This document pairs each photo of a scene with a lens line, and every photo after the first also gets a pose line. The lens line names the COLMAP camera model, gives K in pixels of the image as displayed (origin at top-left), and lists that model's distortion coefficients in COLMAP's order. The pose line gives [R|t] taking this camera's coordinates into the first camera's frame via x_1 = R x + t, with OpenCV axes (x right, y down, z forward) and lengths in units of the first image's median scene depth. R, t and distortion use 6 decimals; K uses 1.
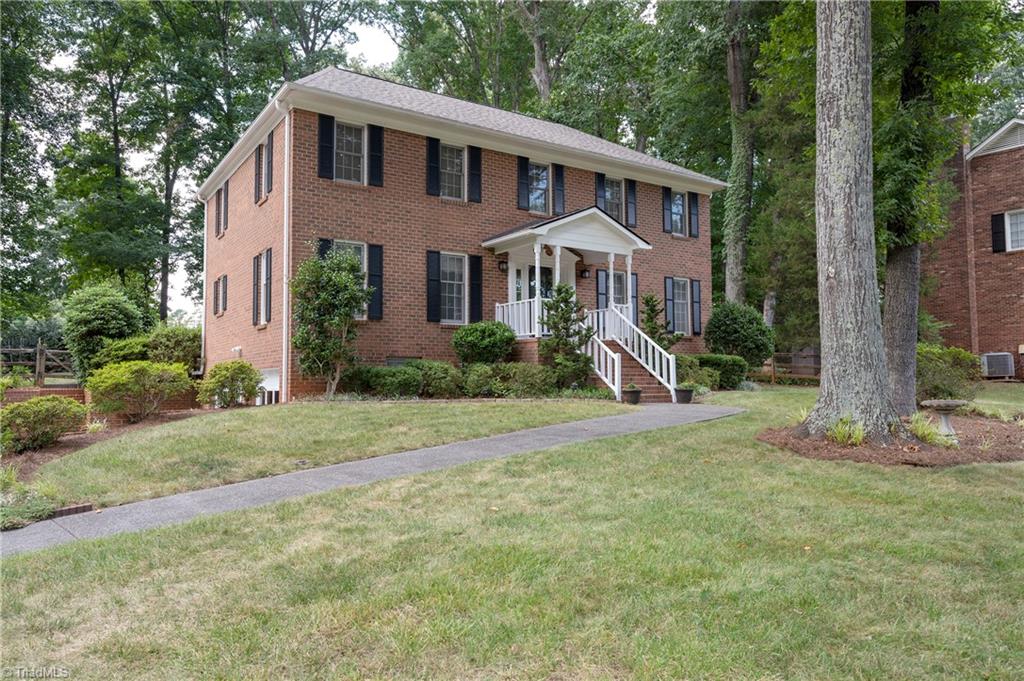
lens RADIAL K [[734.2, 0, 507.3], [0, 734.2, 344.5], [0, 0, 1]] dist [-0.003716, -0.006290]
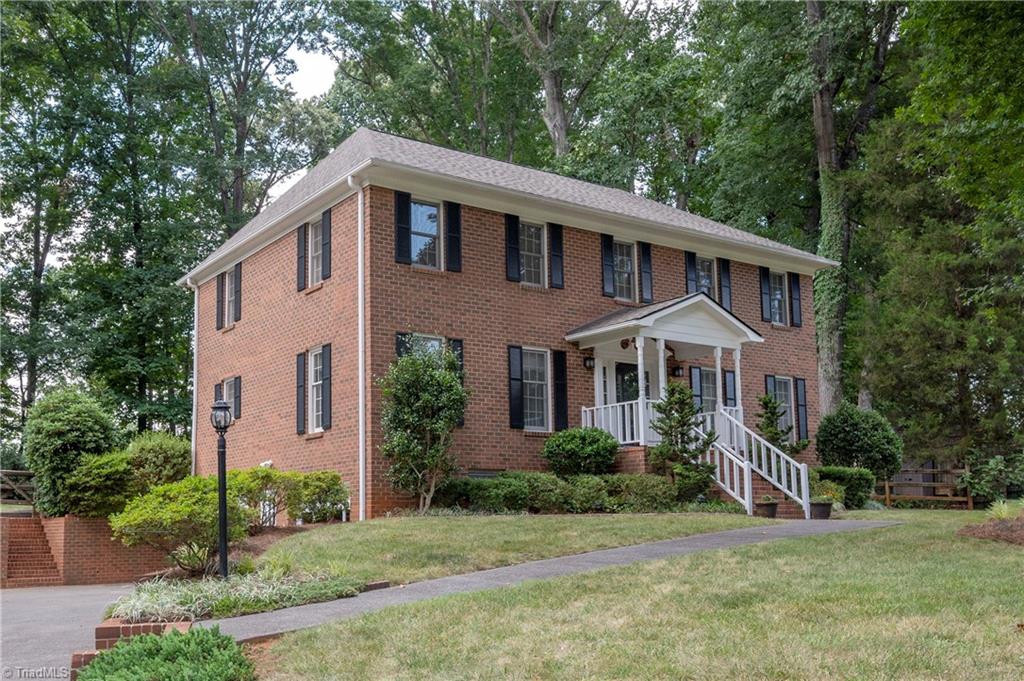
lens RADIAL K [[1045.9, 0, 440.5], [0, 1045.9, 425.1], [0, 0, 1]] dist [-0.006232, 0.000000]
pose [[0.999980, -0.006297, -0.000083, -0.176338], [0.006285, 0.998780, -0.048978, 0.022829], [0.000391, 0.048977, 0.998800, -0.200830]]
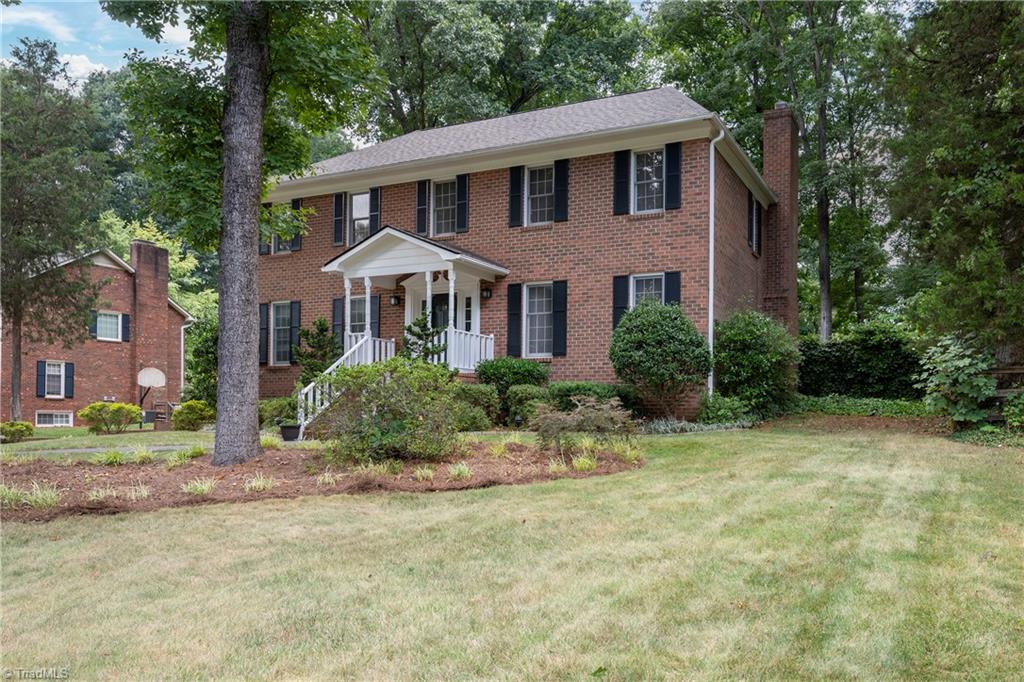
lens RADIAL K [[734.2, 0, 552.7], [0, 734.2, 424.2], [0, 0, 1]] dist [-0.003716, -0.006290]
pose [[0.532556, 0.015904, -0.846245, 0.944333], [0.036631, 0.998454, 0.041817, 0.026174], [0.845602, -0.053268, 0.531150, 0.636510]]
